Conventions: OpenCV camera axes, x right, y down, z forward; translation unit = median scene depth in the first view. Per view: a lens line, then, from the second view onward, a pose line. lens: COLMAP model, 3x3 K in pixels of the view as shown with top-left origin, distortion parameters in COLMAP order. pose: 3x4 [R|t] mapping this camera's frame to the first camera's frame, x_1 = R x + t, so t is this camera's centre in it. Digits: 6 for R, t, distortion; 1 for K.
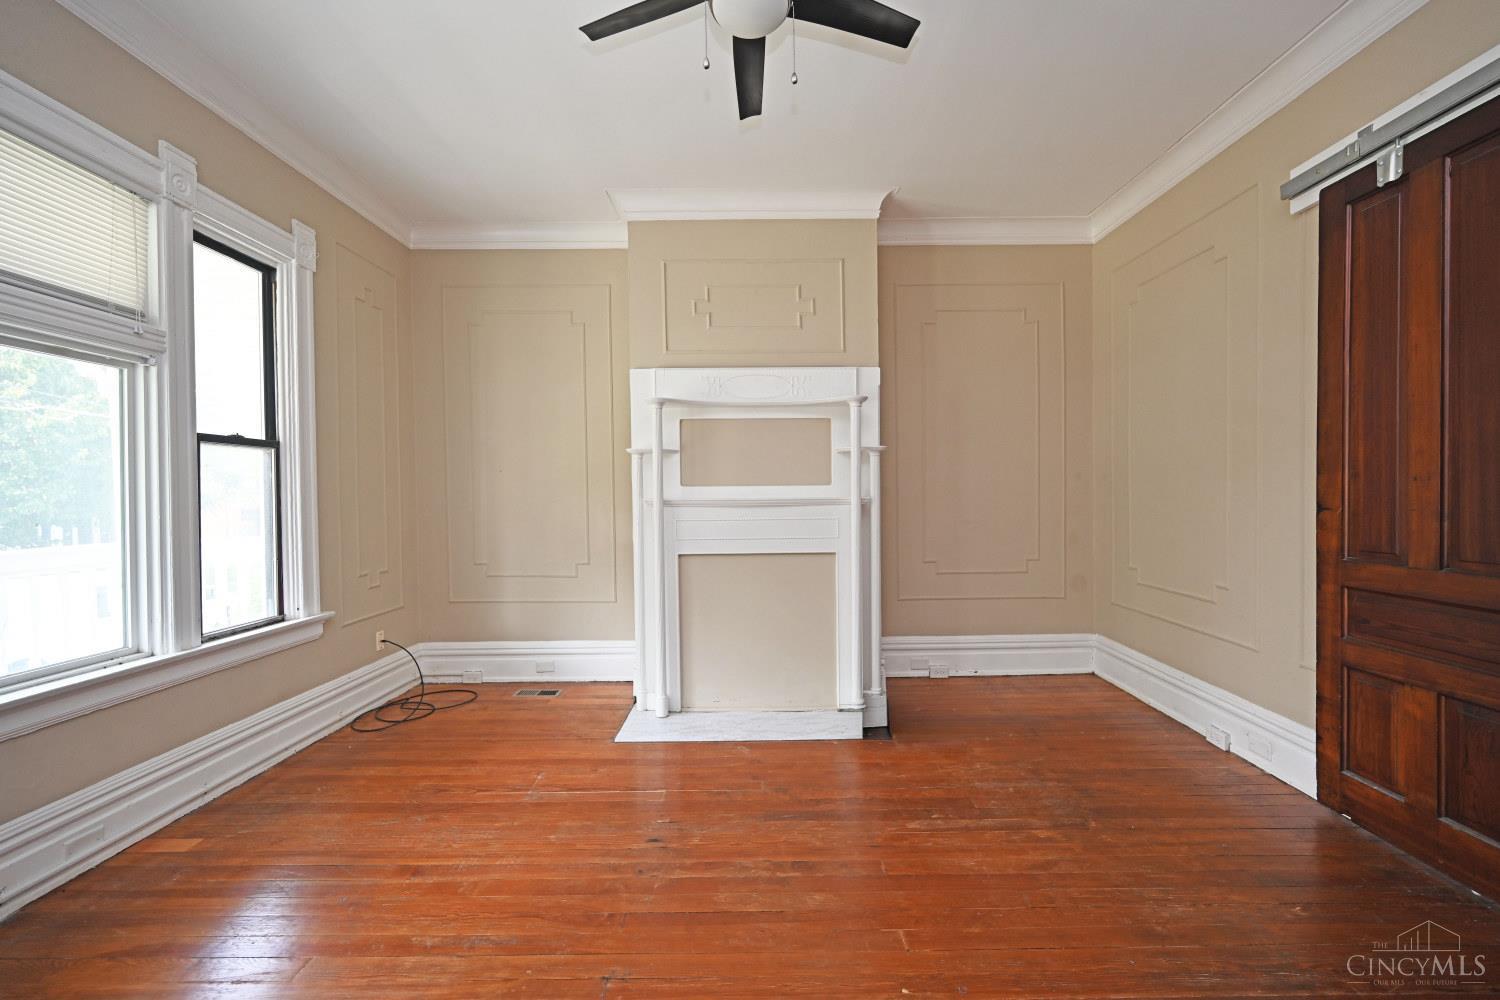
lens RADIAL K [[598.1, 0, 750.0], [0, 598.1, 500.0], [0, 0, 1]] dist [-0.001189, -0.000246]
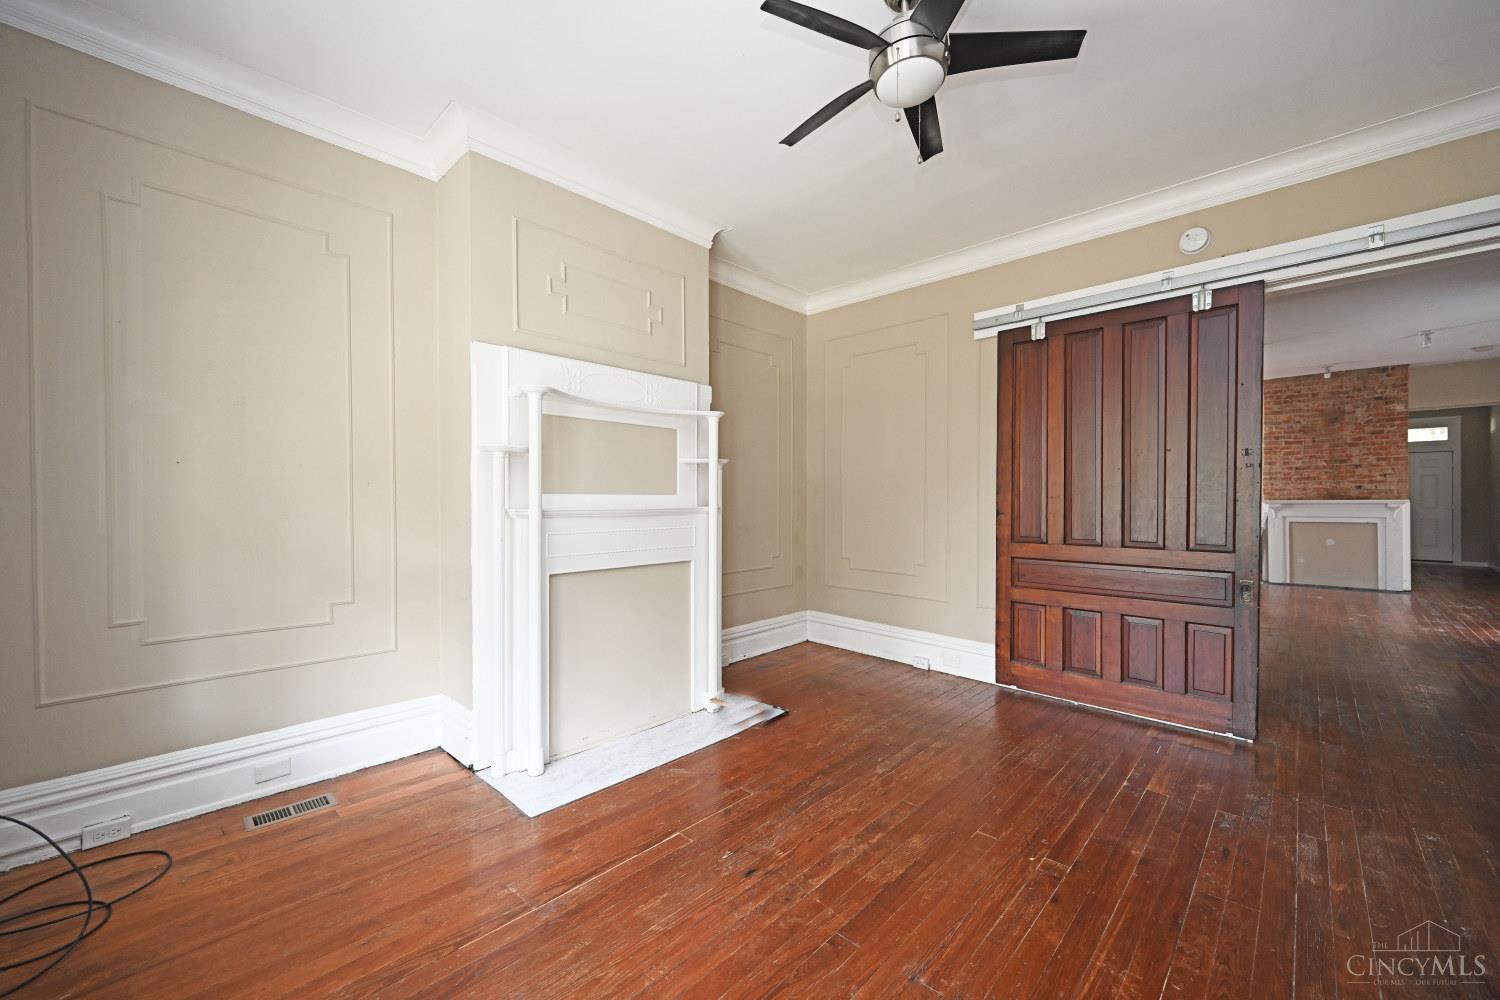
lens RADIAL K [[587.3, 0, 752.0], [0, 587.3, 502.5], [0, 0, 1]] dist [-0.001075, -0.000201]
pose [[0.691977, 0.004933, 0.721903, -0.602606], [0.001559, 0.999964, -0.008328, -0.004052], [-0.721918, 0.006888, 0.691944, 0.258302]]
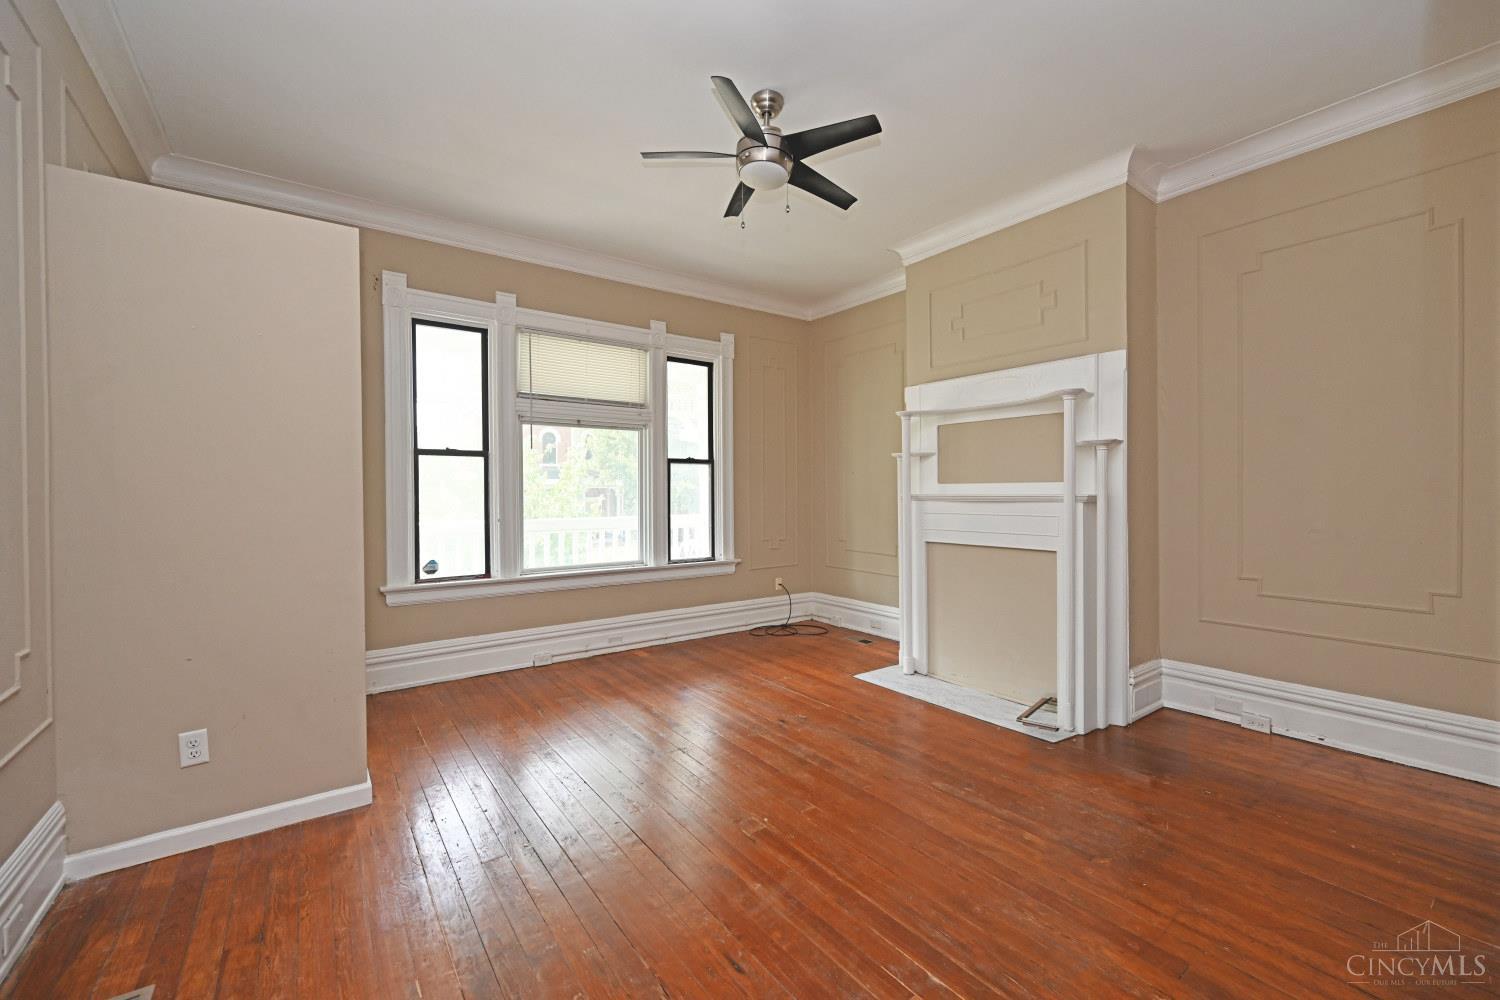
lens RADIAL K [[602.6, 0, 767.4], [0, 602.6, 497.4], [0, 0, 1]] dist [-0.000746, -0.000113]
pose [[0.606251, 0.015335, -0.795125, 0.738129], [-0.010892, 0.999880, 0.010979, -0.006725], [0.795199, 0.002004, 0.606346, 0.036500]]
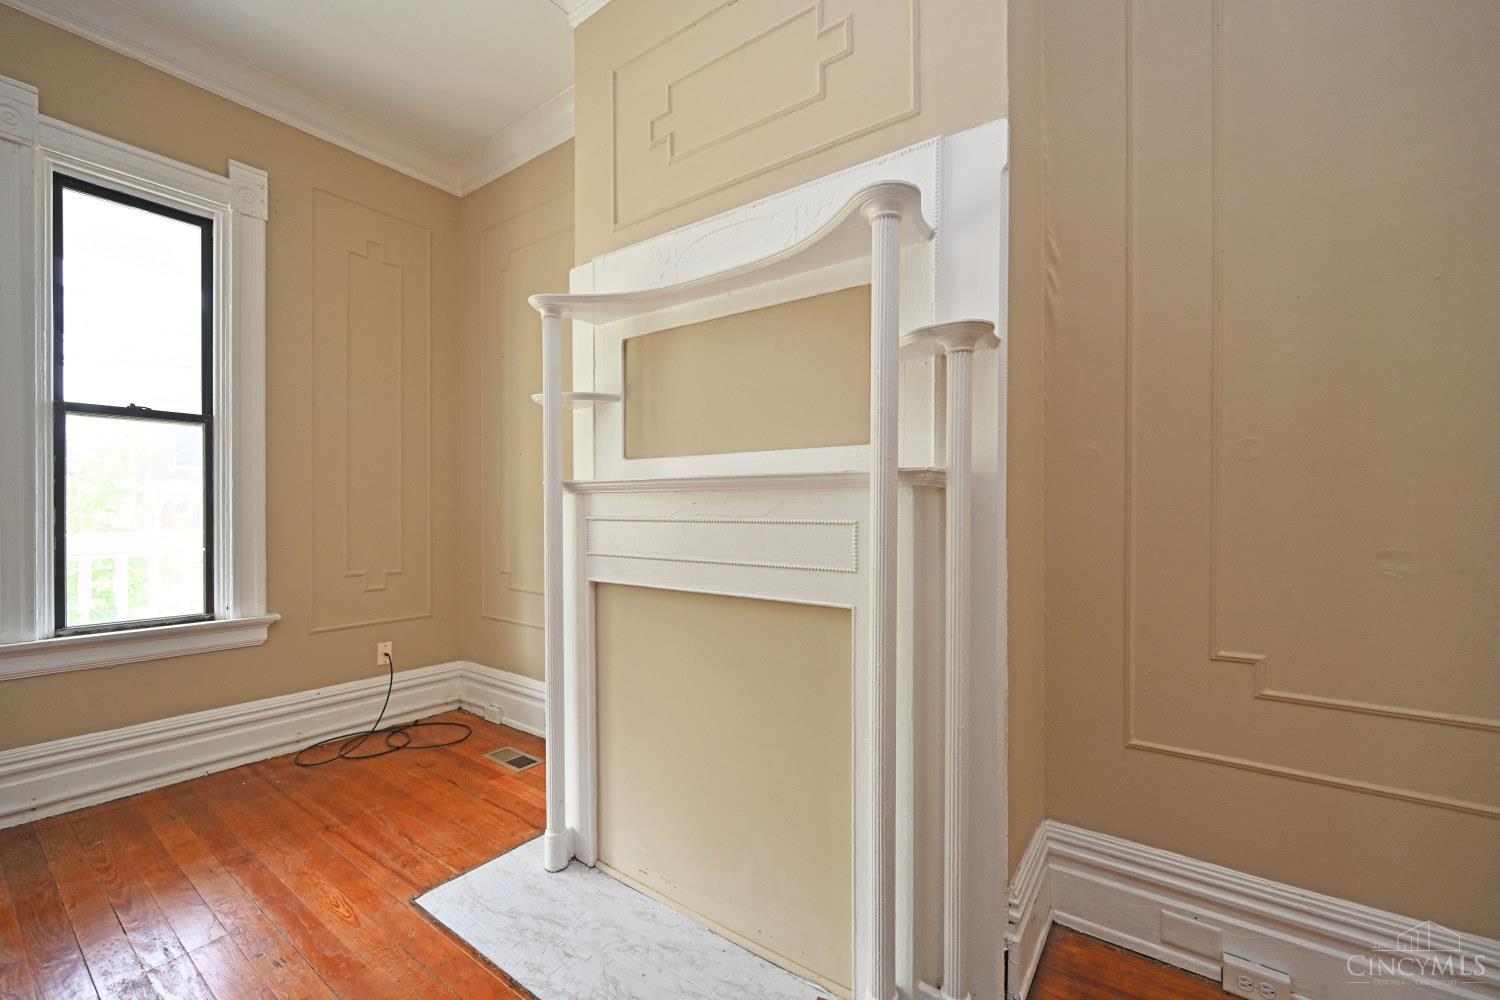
lens RADIAL K [[606.2, 0, 747.8], [0, 606.2, 512.2], [0, 0, 1]] dist [-0.000588, -0.000026]
pose [[0.813175, 0.017084, -0.581768, 0.372868], [-0.019340, 0.999810, 0.002328, 0.026873], [0.581697, 0.009358, 0.813352, 0.730939]]
